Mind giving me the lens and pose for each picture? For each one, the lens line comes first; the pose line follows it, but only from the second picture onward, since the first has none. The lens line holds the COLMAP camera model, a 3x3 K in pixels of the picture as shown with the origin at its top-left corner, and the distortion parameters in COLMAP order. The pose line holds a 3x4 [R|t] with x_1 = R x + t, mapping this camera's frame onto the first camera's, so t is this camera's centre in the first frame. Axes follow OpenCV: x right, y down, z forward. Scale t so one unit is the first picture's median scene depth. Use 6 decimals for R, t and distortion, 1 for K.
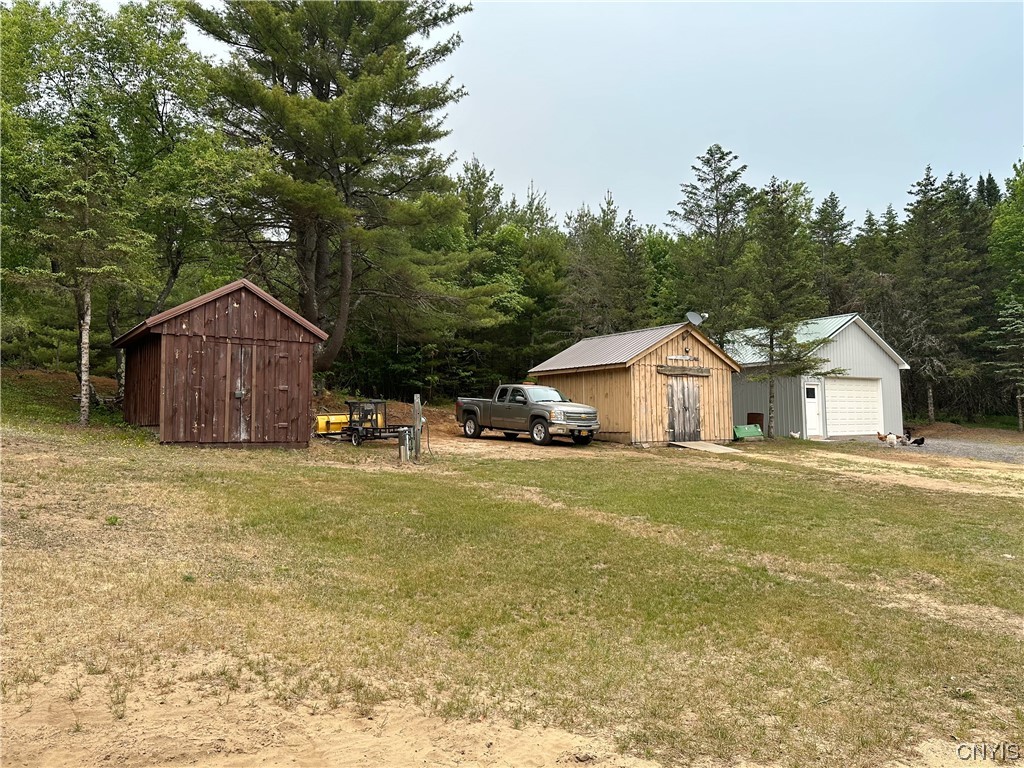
lens RADIAL K [[718.1, 0, 510.9], [0, 718.1, 377.4], [0, 0, 1]] dist [0.040795, -0.027265]
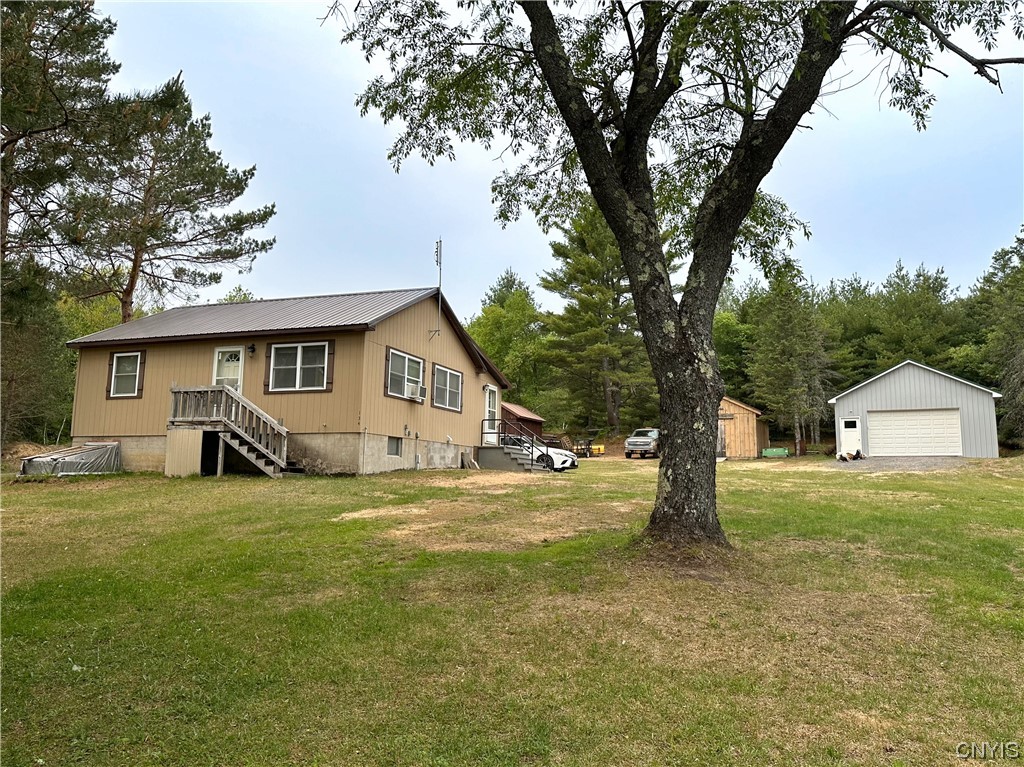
lens RADIAL K [[718.1, 0, 516.0], [0, 718.1, 385.3], [0, 0, 1]] dist [0.040795, -0.027265]
pose [[0.485770, -0.102354, -0.868073, 1.528844], [0.037786, 0.994651, -0.096134, 0.065469], [0.873269, 0.013898, 0.487039, -0.265956]]
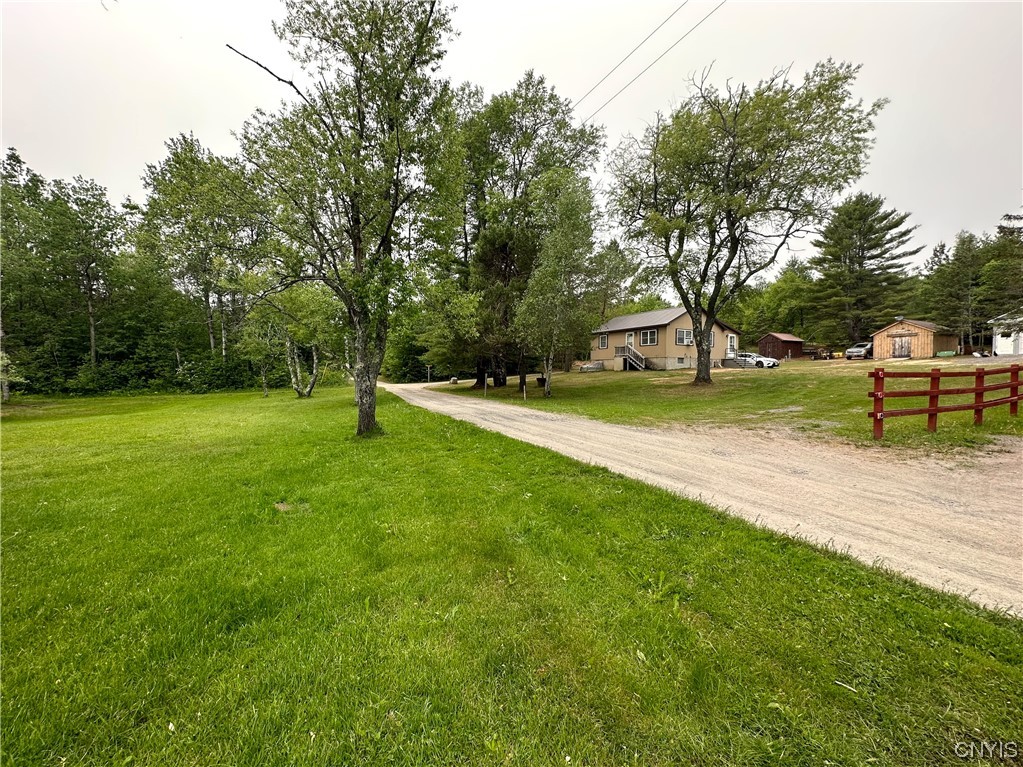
lens RADIAL K [[409.3, 0, 519.9], [0, 409.3, 378.0], [0, 0, 1]] dist [-0.003970, 0.001273]
pose [[-0.205753, 0.018705, -0.978425, 2.283778], [0.057257, 0.998335, 0.007045, 0.069541], [0.976927, -0.054572, -0.206482, -0.247529]]
